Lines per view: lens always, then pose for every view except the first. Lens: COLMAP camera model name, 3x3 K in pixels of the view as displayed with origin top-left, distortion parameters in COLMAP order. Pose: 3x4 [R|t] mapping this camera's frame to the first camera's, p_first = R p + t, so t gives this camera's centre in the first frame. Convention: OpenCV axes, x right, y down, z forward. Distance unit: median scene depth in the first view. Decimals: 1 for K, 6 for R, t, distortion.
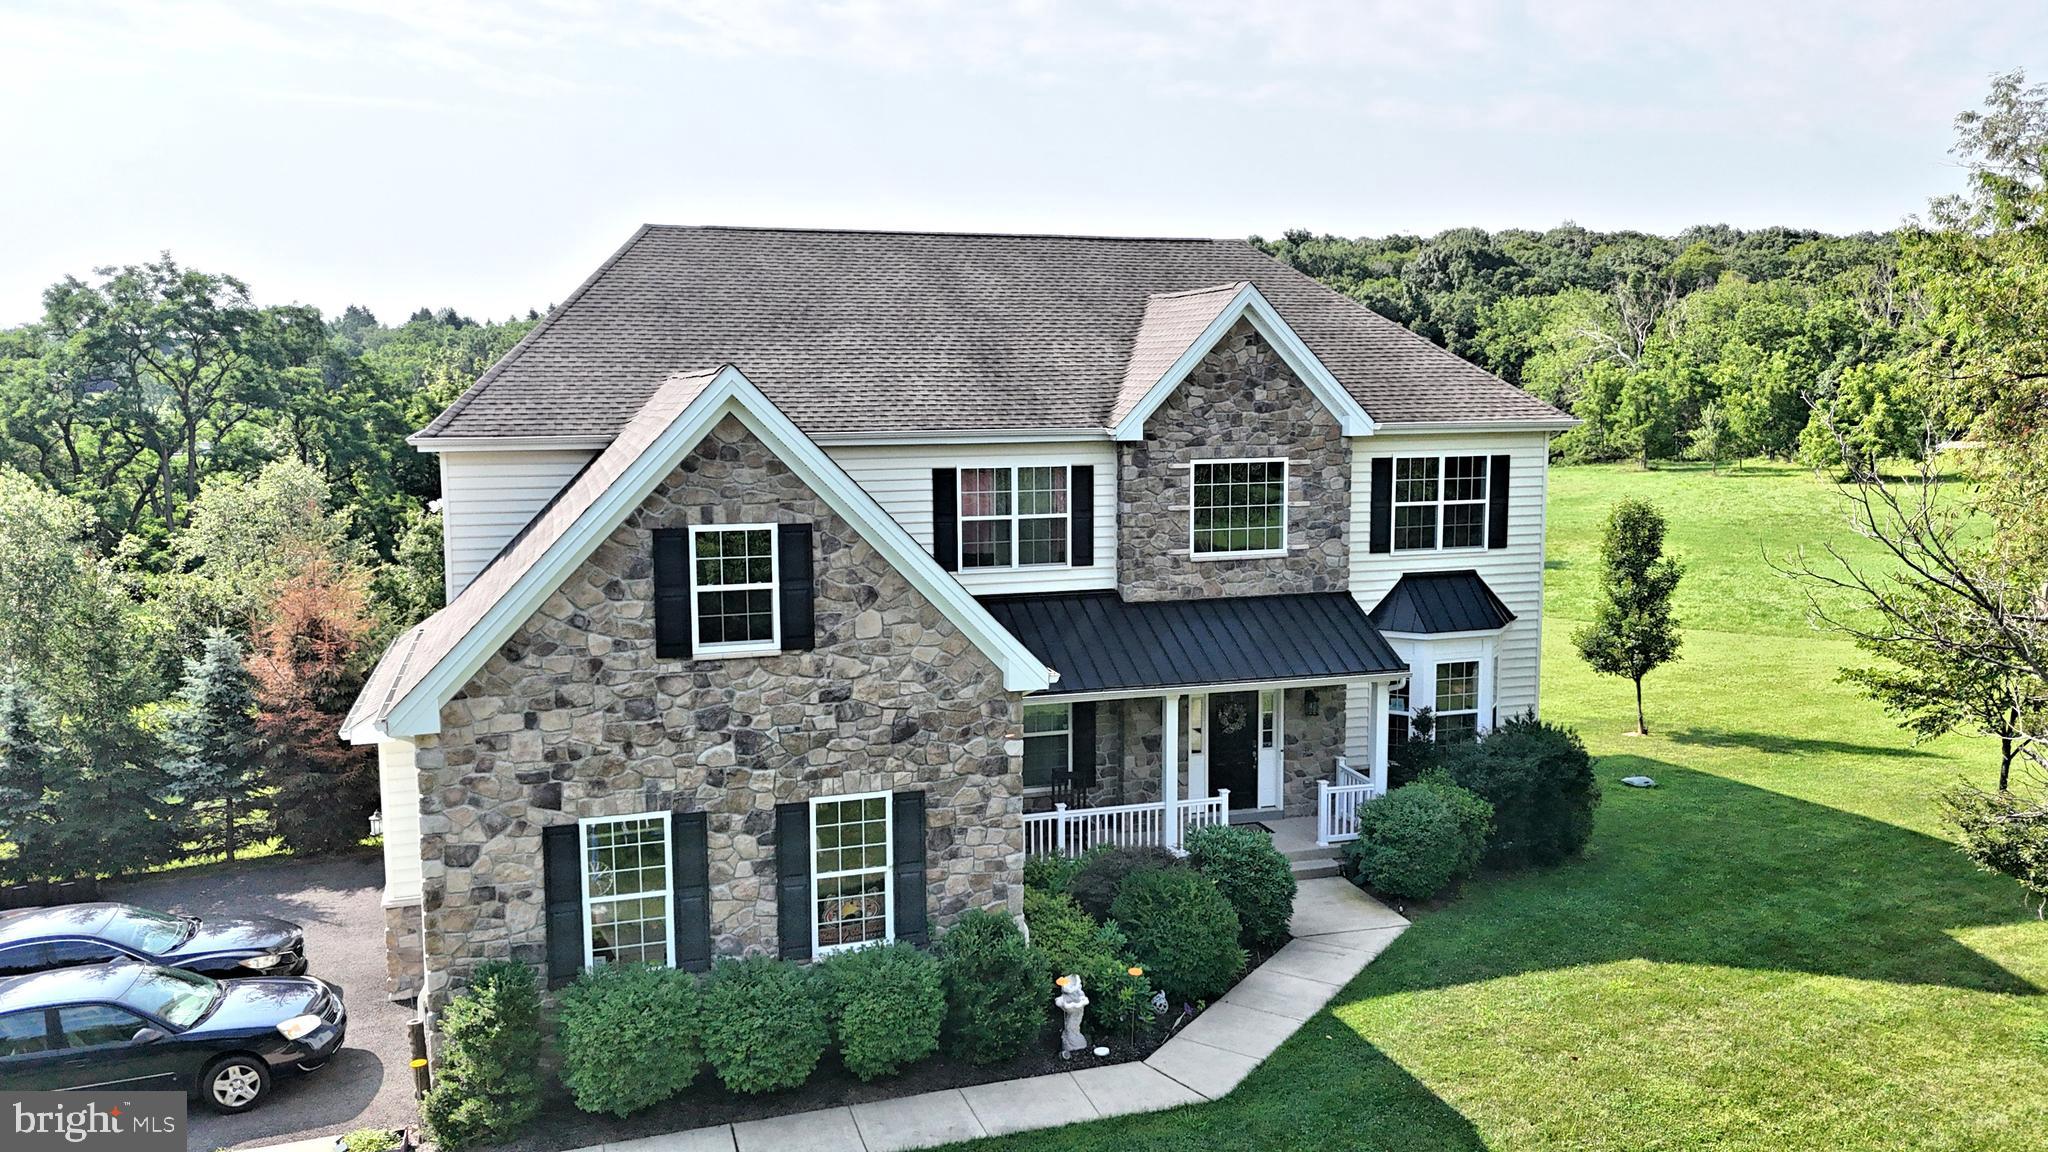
lens RADIAL K [[1506.4, 0, 1008.5], [0, 1506.4, 595.2], [0, 0, 1]] dist [0.085653, -0.081245]
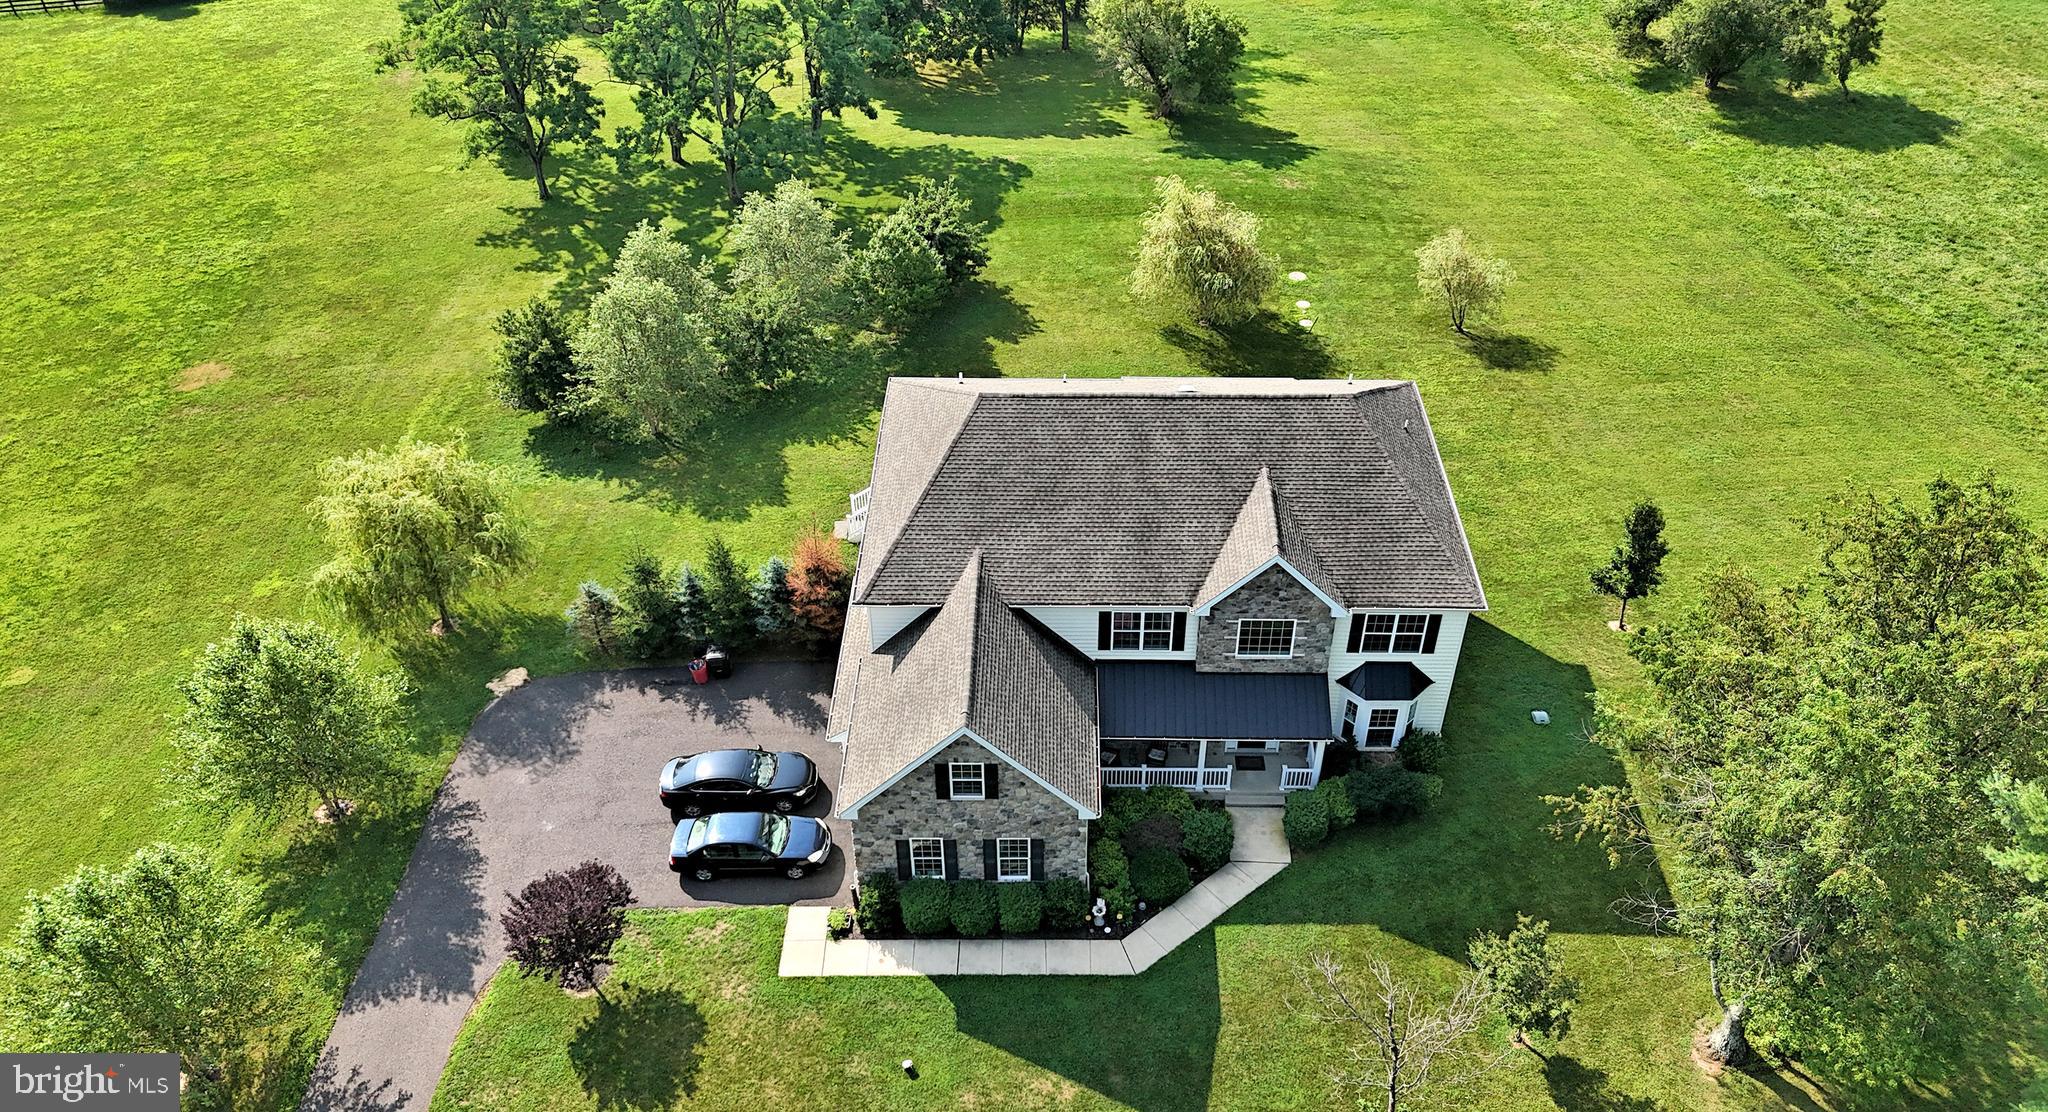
lens RADIAL K [[1524.3, 0, 1043.6], [0, 1524.3, 536.5], [0, 0, 1]] dist [0.111191, -0.162075]
pose [[0.952236, 0.201688, -0.229279, 0.414698], [-0.042486, 0.831042, 0.554585, -1.658749], [0.302393, -0.518354, 0.799917, -0.731247]]
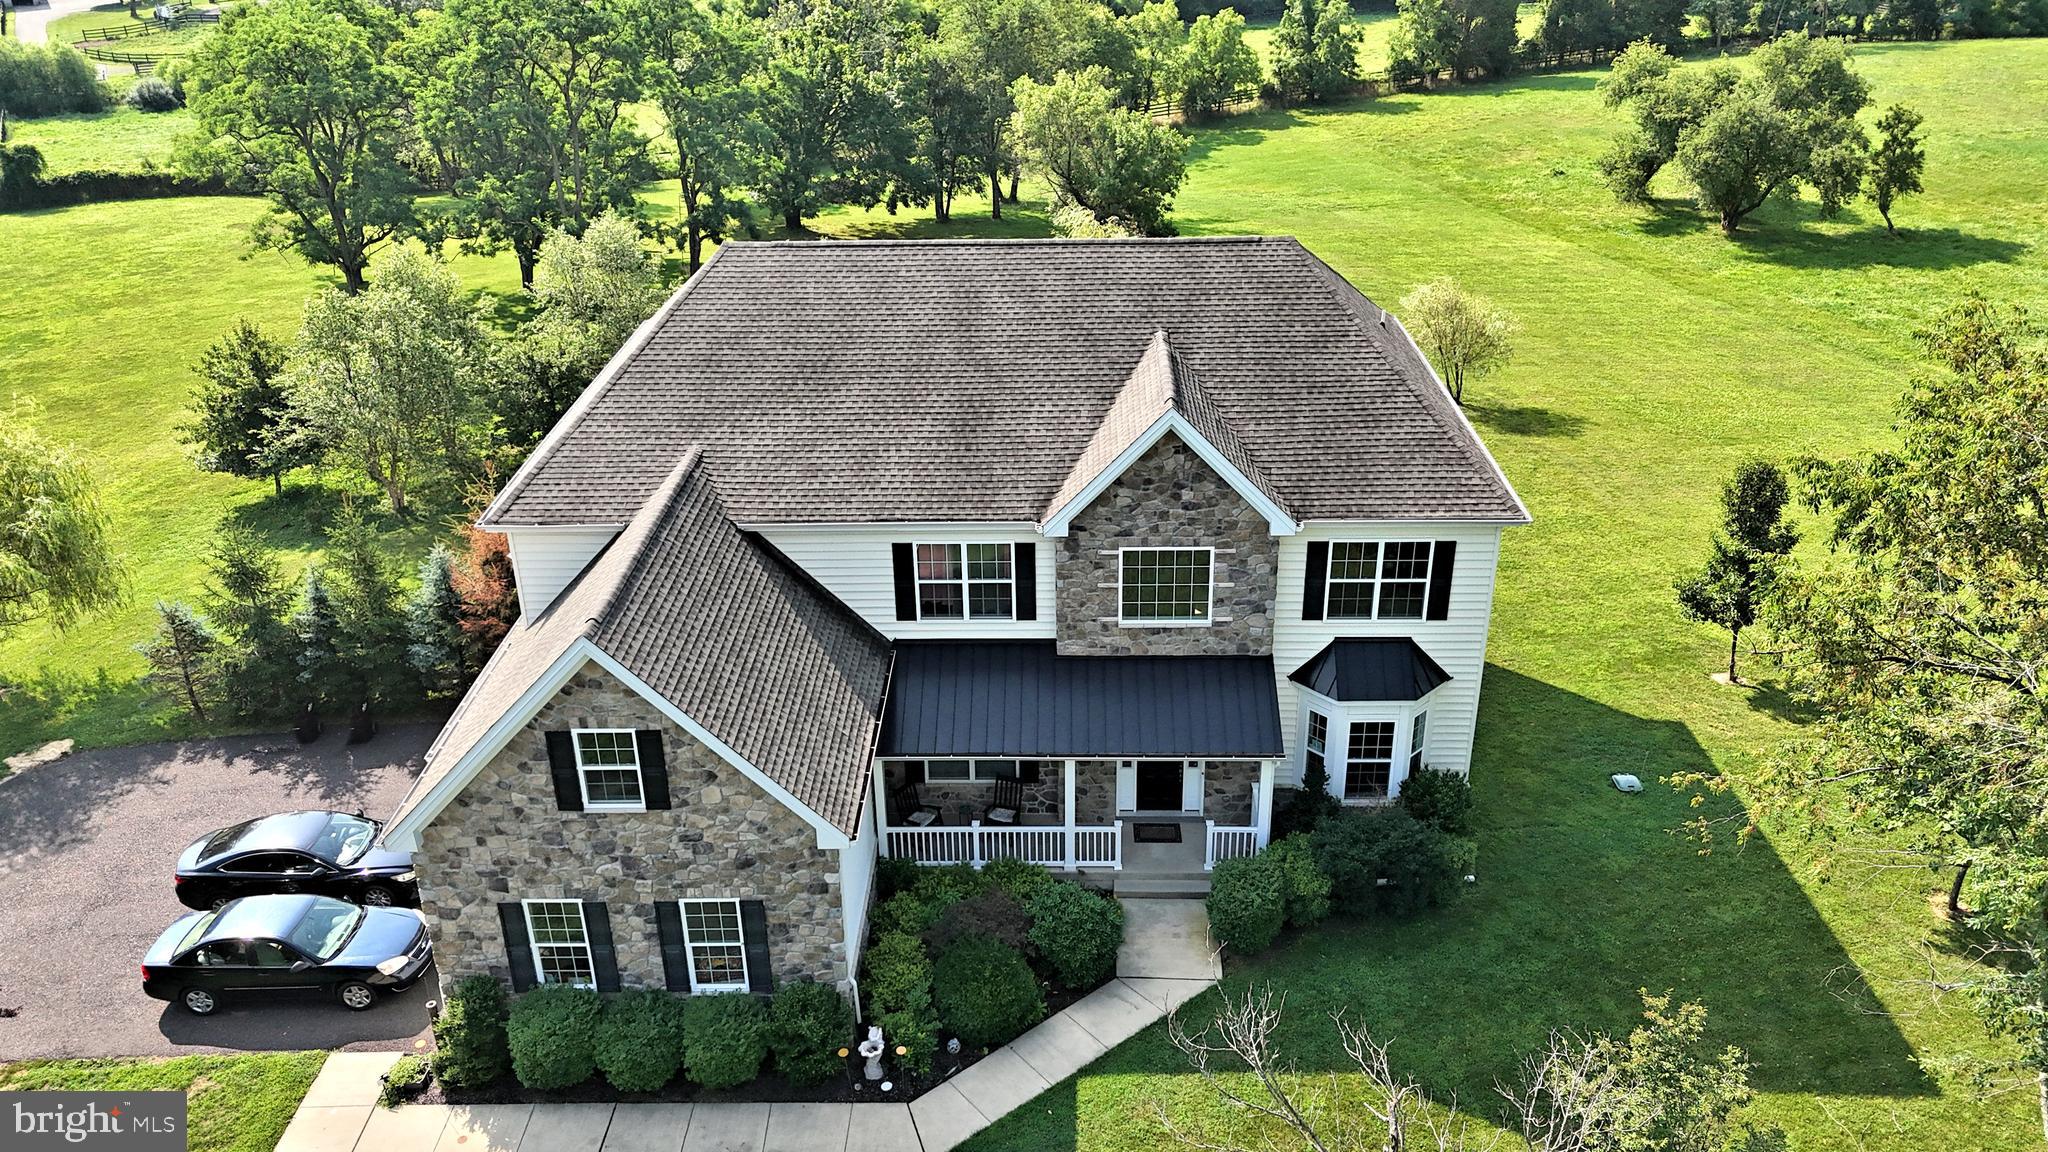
lens RADIAL K [[1486.1, 0, 1024.0], [0, 1486.1, 576.0], [0, 0, 1]] dist [0.087349, -0.112589]
pose [[0.946882, 0.135362, -0.291704, 0.520736], [-0.028537, 0.938885, 0.343046, -0.614361], [0.320312, -0.316500, 0.892876, -0.033506]]
